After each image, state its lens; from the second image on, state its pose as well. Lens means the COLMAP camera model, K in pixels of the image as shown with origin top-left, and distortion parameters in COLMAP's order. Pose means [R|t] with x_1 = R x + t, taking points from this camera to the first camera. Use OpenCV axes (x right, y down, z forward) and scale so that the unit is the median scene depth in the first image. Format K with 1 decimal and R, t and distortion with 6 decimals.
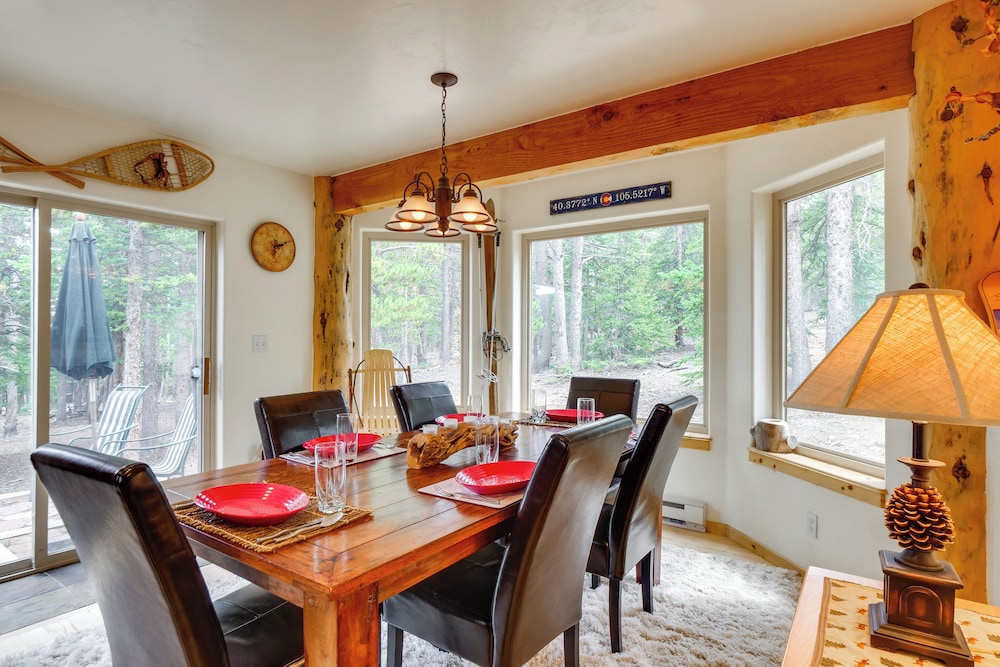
lens RADIAL K [[563.5, 0, 500.0], [0, 563.5, 333.5], [0, 0, 1]] dist [0.016241, -0.001069]
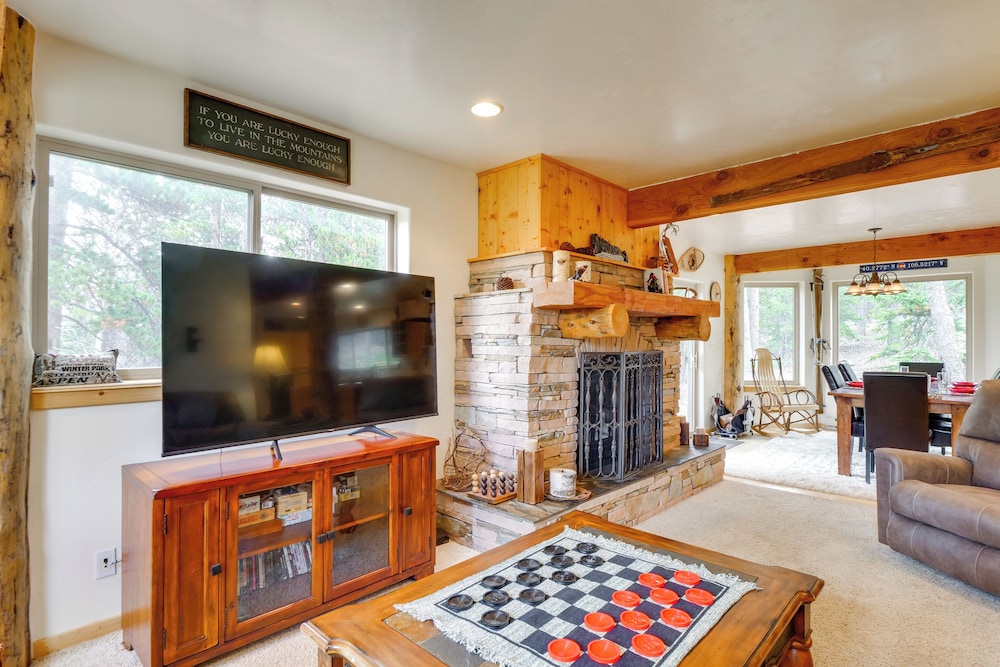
lens RADIAL K [[563.5, 0, 500.0], [0, 563.5, 333.5], [0, 0, 1]] dist [0.016241, -0.001069]
pose [[0.994665, -0.000859, -0.103155, -0.898685], [0.000356, 0.999988, -0.004898, -0.011528], [0.103158, 0.004835, 0.994653, -0.944006]]
